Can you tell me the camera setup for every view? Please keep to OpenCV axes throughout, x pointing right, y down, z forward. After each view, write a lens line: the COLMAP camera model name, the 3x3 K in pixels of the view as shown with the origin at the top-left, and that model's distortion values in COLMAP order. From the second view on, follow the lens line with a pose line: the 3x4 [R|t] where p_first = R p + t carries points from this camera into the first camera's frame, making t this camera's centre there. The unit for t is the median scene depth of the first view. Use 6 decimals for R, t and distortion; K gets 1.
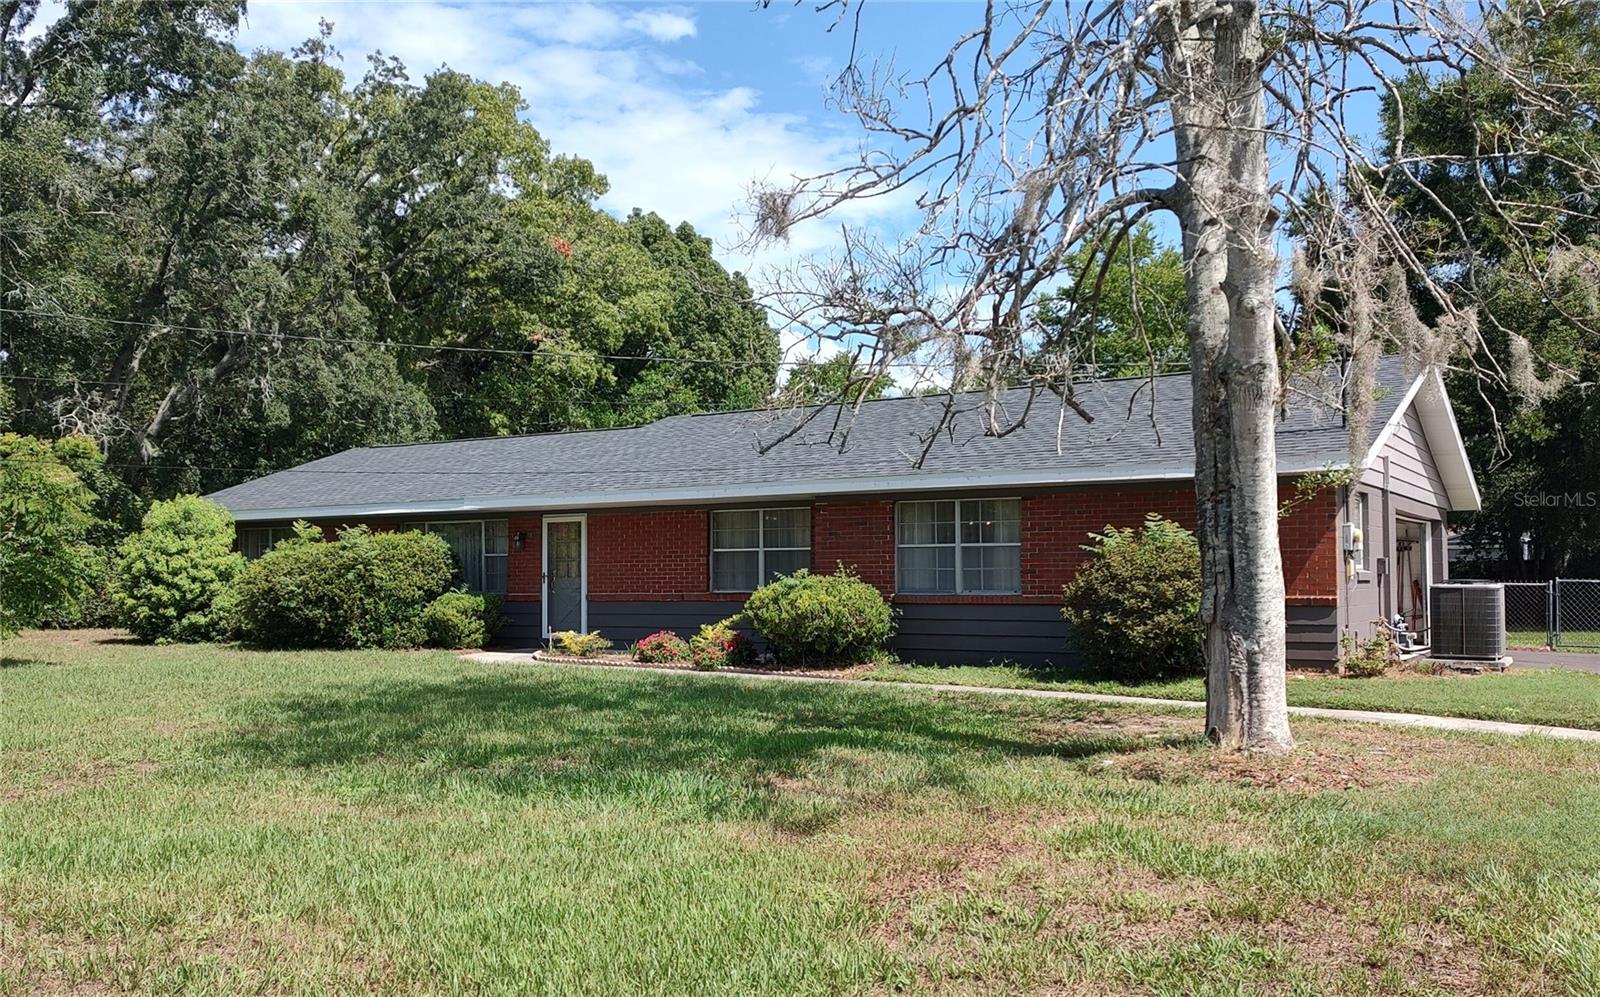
lens RADIAL K [[1265.4, 0, 800.0], [0, 1265.4, 498.5], [0, 0, 1]] dist [-0.007947, -0.002997]
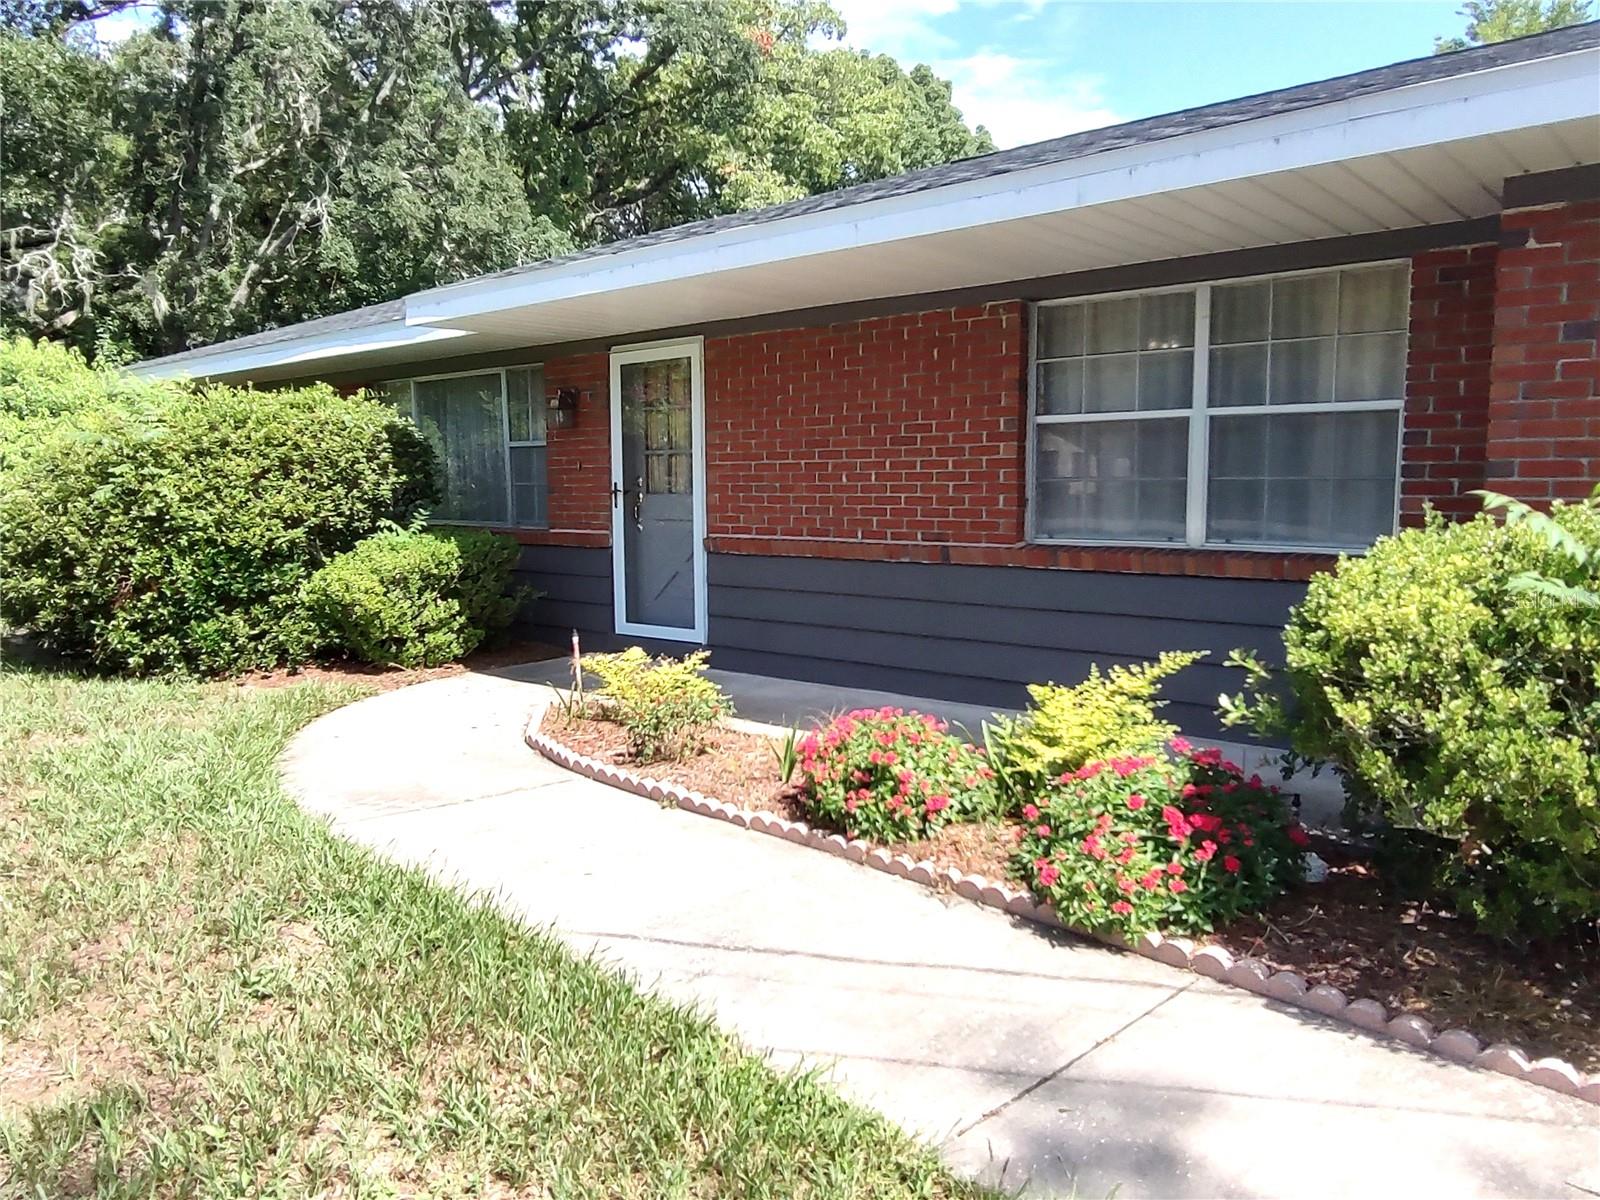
lens RADIAL K [[1136.2, 0, 800.0], [0, 1136.2, 600.0], [0, 0, 1]] dist [-0.034526, -0.000350]
pose [[0.982065, 0.021181, -0.187350, -0.068968], [0.010061, 0.986367, 0.164255, 0.035719], [0.188274, -0.163194, 0.968463, 0.643427]]
